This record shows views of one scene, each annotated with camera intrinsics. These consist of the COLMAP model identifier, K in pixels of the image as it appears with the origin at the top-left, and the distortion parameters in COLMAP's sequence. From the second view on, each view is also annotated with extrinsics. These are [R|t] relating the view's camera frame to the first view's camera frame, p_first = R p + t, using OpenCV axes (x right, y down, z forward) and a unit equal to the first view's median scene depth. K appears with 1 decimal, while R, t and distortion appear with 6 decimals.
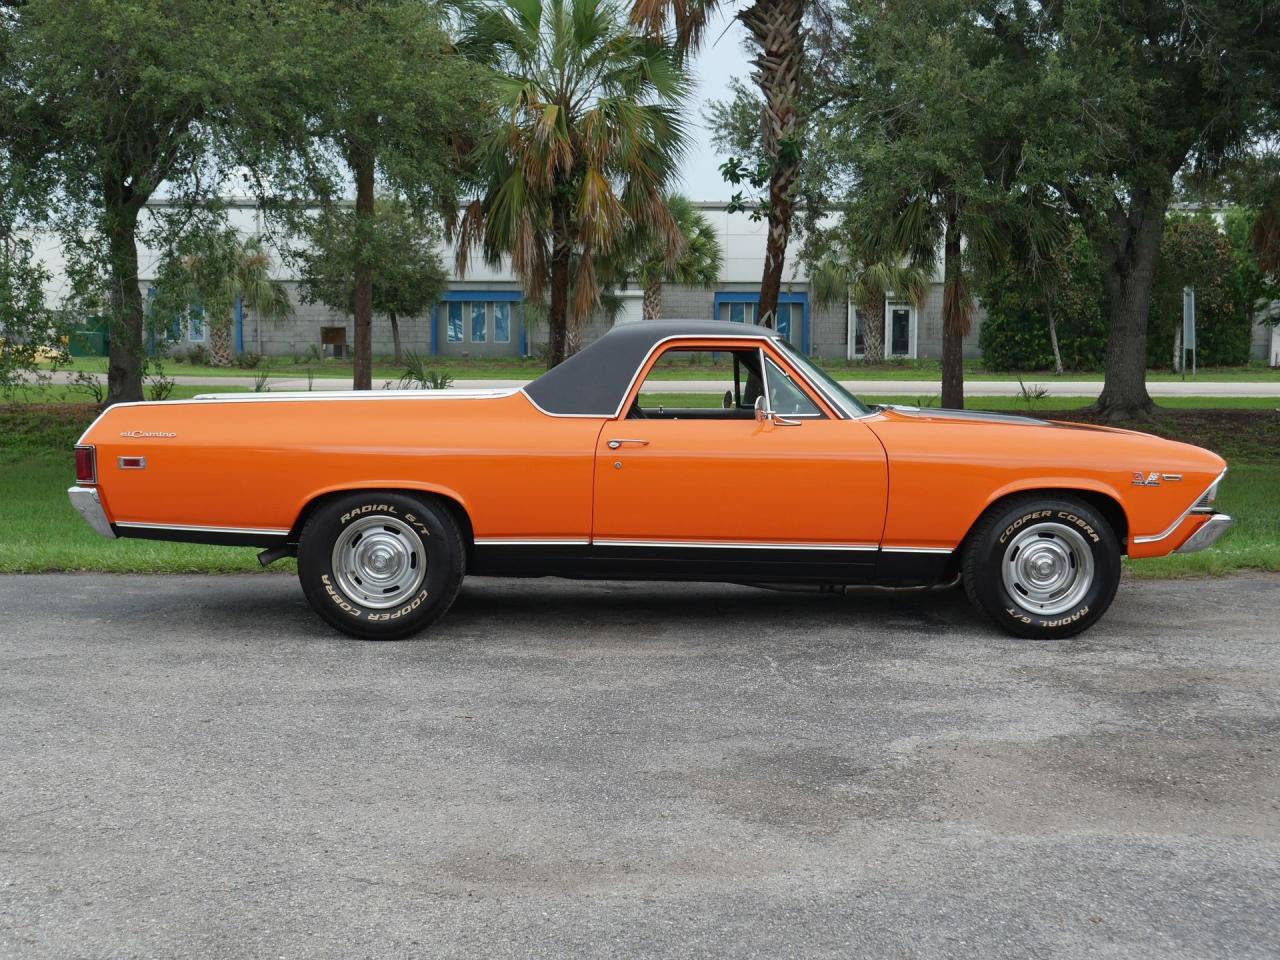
lens RADIAL K [[1672.5, 0, 641.1], [0, 1672.5, 473.2], [0, 0, 1]] dist [-0.006028, -0.006691]
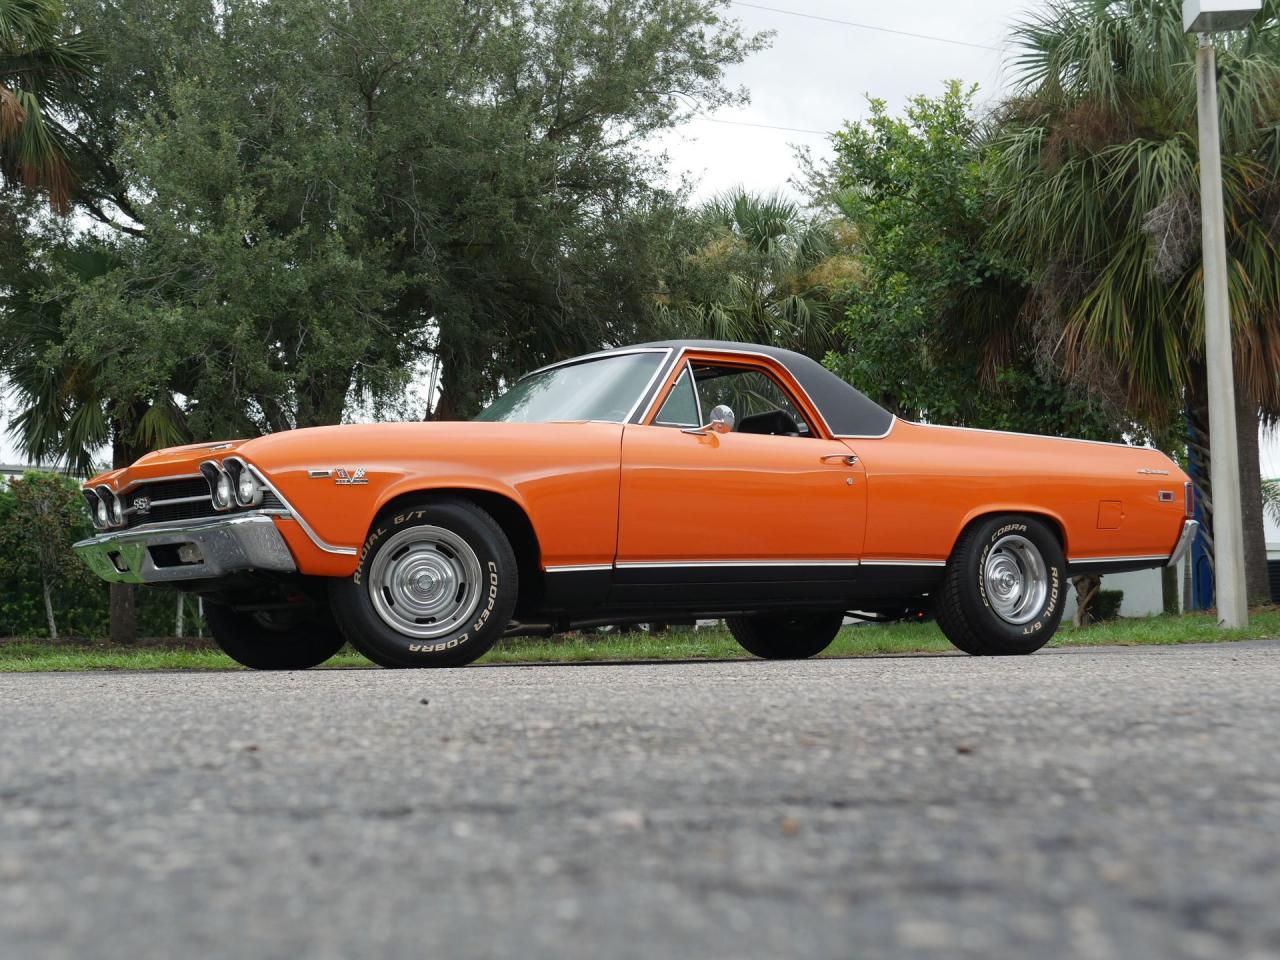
lens RADIAL K [[1807.4, 0, 637.3], [0, 1807.4, 482.2], [0, 0, 1]] dist [0.008888, -0.023570]
pose [[0.807053, 0.038459, 0.589225, -0.555150], [0.063395, 0.986465, -0.151219, 0.148464], [-0.587066, 0.159396, 0.793692, 0.216339]]
